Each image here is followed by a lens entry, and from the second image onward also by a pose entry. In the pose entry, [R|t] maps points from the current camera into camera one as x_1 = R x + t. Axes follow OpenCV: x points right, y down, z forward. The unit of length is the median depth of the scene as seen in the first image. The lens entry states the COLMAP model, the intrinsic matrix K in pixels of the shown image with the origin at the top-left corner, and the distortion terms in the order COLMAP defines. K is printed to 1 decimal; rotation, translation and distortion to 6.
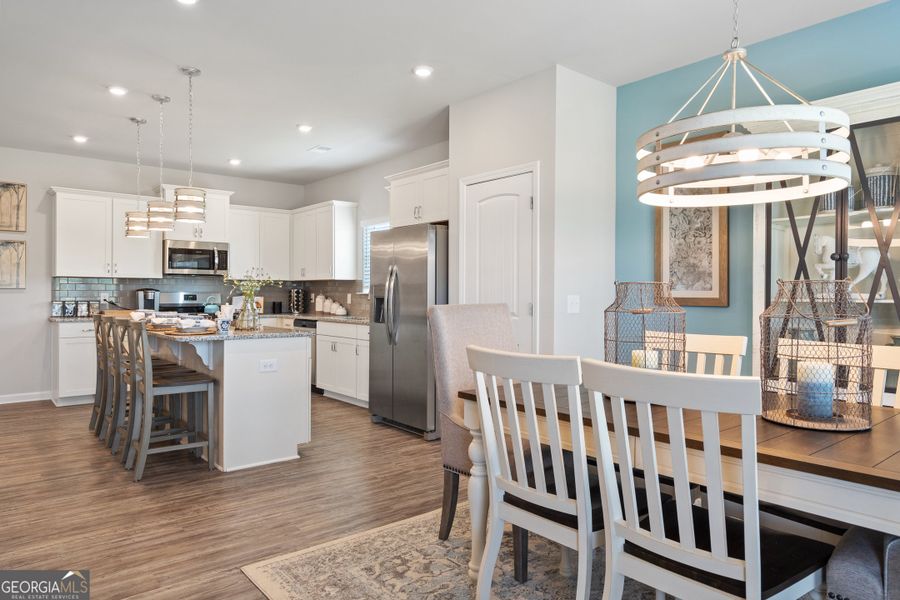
lens RADIAL K [[585.4, 0, 448.9], [0, 585.4, 296.5], [0, 0, 1]] dist [-0.001276, 0.000107]
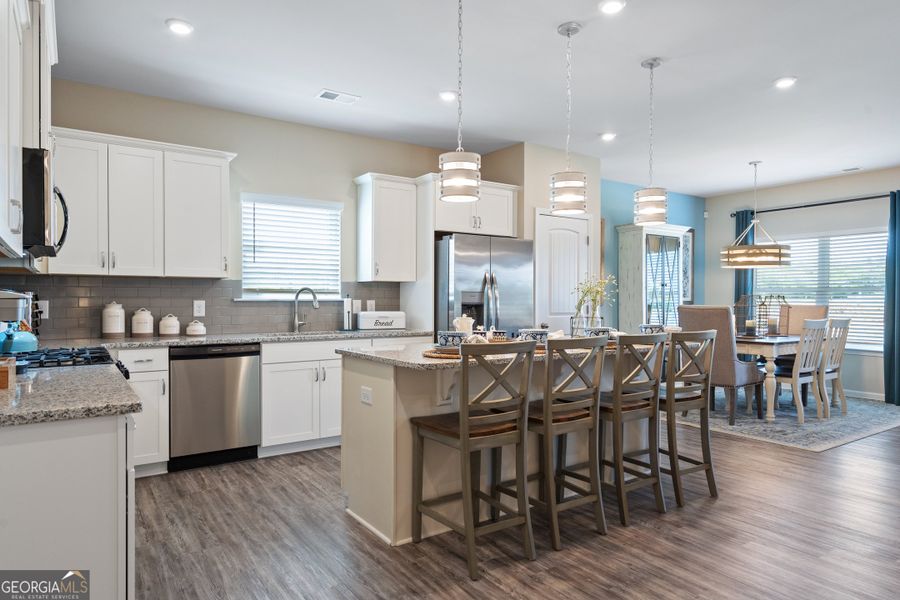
lens RADIAL K [[559.6, 0, 448.3], [0, 559.6, 305.1], [0, 0, 1]] dist [0.001639, 0.001615]
pose [[0.091274, -0.013973, 0.995728, -1.350632], [0.004387, 0.999897, 0.013629, -0.011964], [-0.995816, 0.003125, 0.091326, 1.227210]]
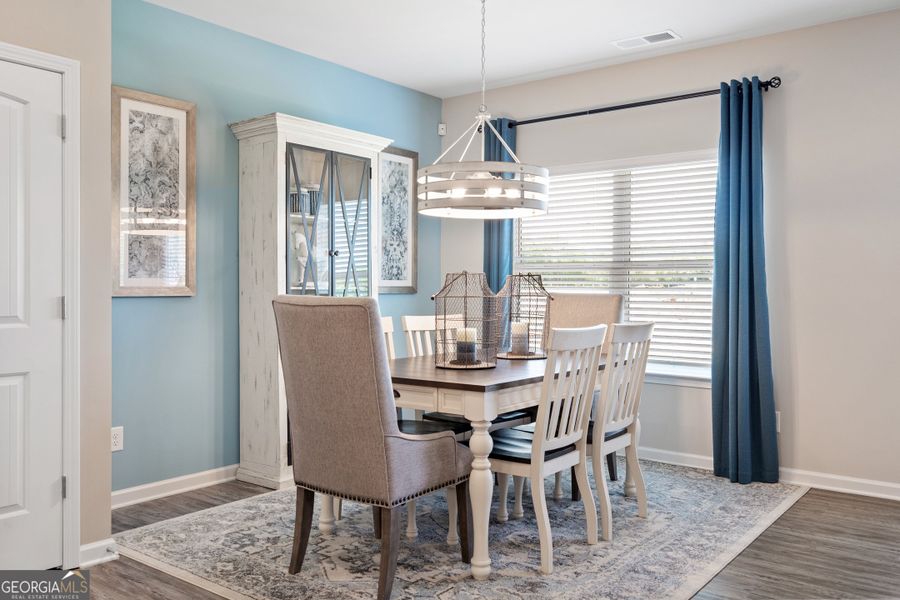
lens RADIAL K [[741.5, 0, 454.0], [0, 741.5, 289.9], [0, 0, 1]] dist [0.002827, -0.001153]
pose [[-0.222251, -0.010444, 0.974933, -0.674028], [0.000799, 0.999940, 0.010895, -0.004030], [-0.974989, 0.003201, -0.222230, 0.778763]]
